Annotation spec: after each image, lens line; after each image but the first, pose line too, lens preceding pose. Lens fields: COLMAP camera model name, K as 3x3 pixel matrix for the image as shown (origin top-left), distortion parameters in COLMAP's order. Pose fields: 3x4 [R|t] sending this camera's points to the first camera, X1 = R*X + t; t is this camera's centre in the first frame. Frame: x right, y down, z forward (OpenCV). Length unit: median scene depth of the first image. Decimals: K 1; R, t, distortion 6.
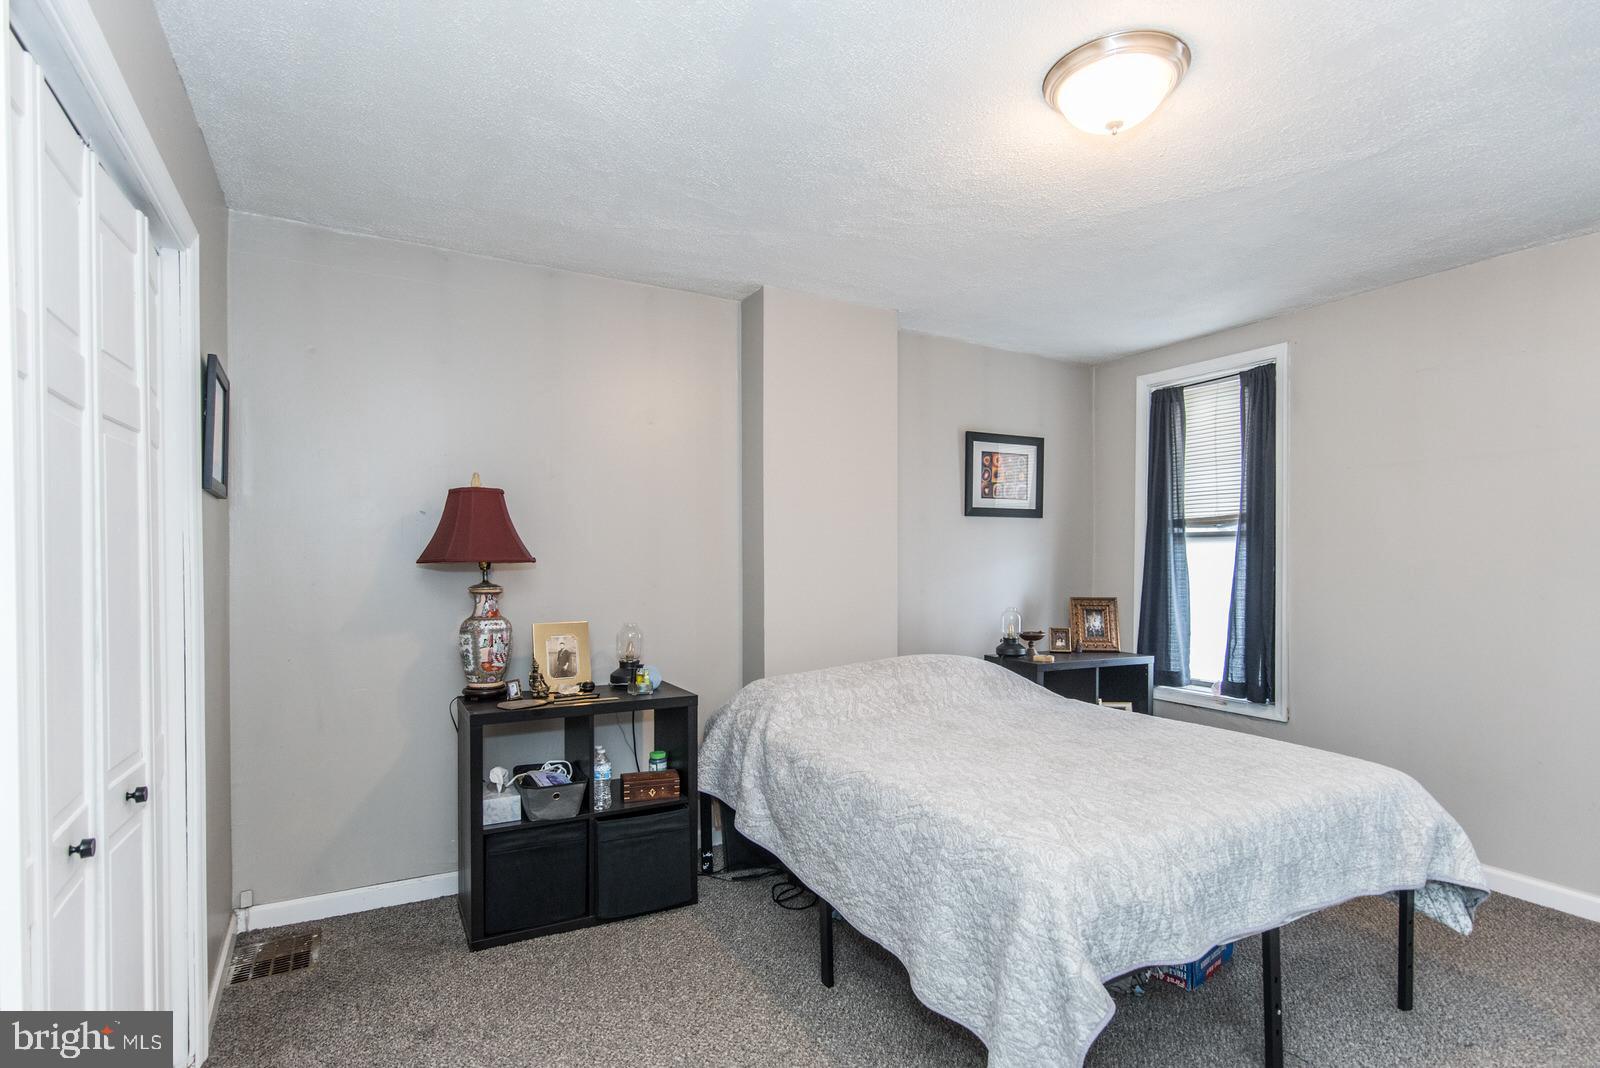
lens RADIAL K [[806.7, 0, 799.7], [0, 806.7, 548.9], [0, 0, 1]] dist [0.004190, 0.000351]
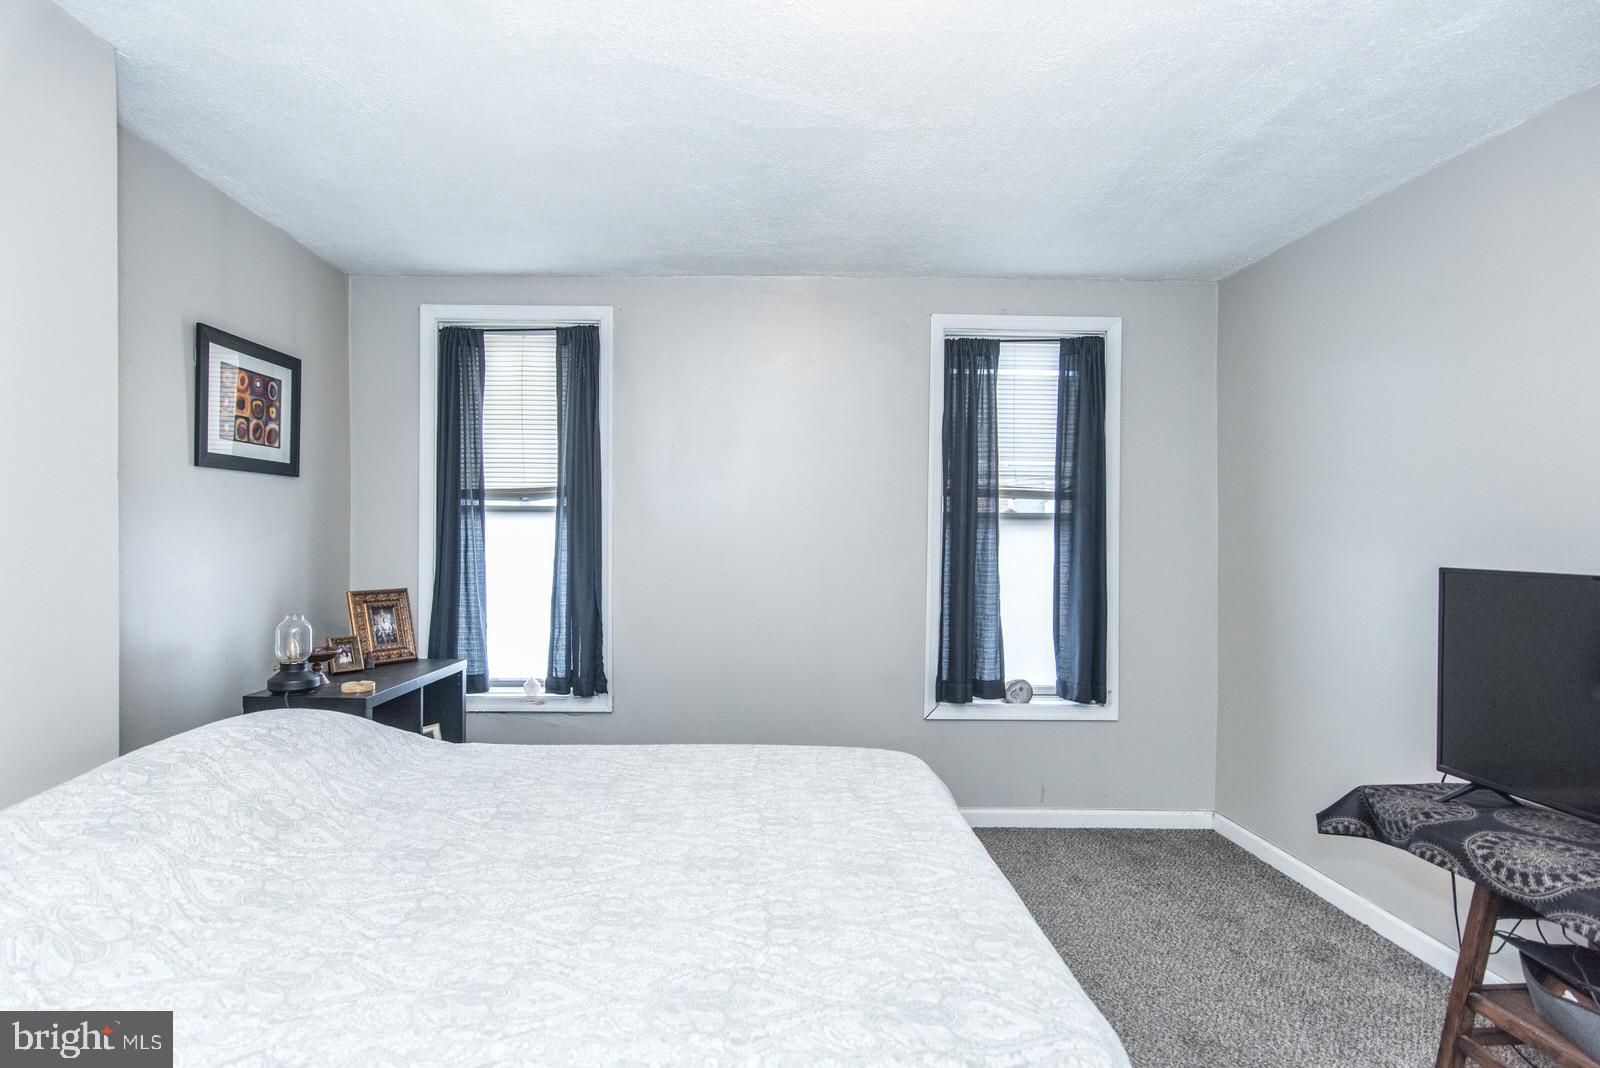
lens RADIAL K [[806.7, 0, 798.8], [0, 806.7, 529.9], [0, 0, 1]] dist [0.004190, 0.000351]
pose [[0.474473, 0.004279, 0.880260, -0.106394], [-0.013530, 0.999906, 0.002432, -0.001436], [-0.880166, -0.013064, 0.474486, 0.329501]]
